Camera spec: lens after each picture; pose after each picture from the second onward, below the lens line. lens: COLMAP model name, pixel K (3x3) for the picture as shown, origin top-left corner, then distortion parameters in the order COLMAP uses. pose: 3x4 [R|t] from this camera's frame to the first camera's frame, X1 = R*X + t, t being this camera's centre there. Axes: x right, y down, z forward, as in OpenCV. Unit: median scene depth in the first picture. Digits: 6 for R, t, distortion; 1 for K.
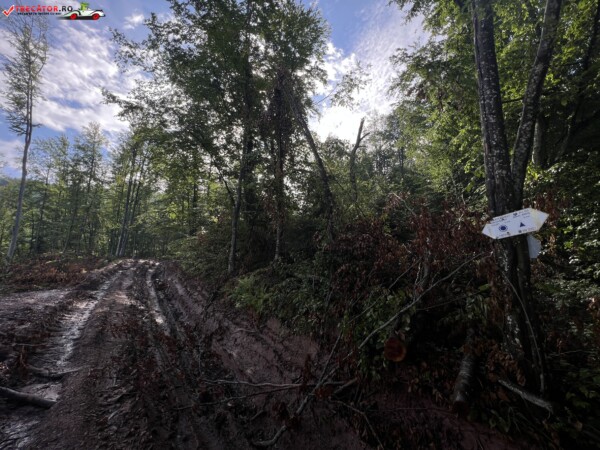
lens RADIAL K [[240.3, 0, 300.0], [0, 240.3, 225.0], [0, 0, 1]] dist [0.000091, 0.000116]
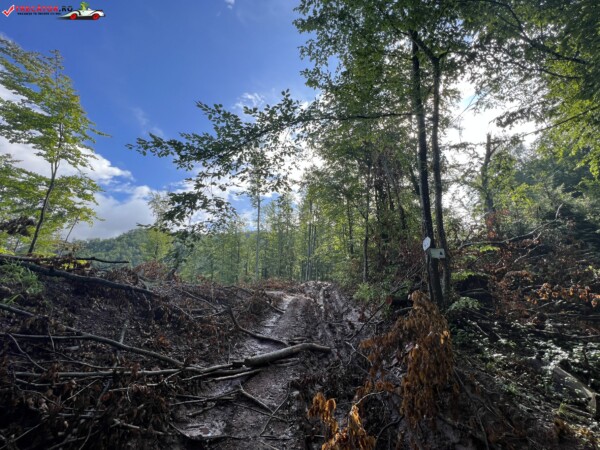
lens RADIAL K [[240.3, 0, 300.0], [0, 240.3, 225.0], [0, 0, 1]] dist [0.000091, 0.000116]
pose [[0.777739, -0.143881, -0.611898, 0.091275], [0.075723, 0.987807, -0.136025, 0.002137], [0.624009, 0.059457, 0.779152, -0.103678]]
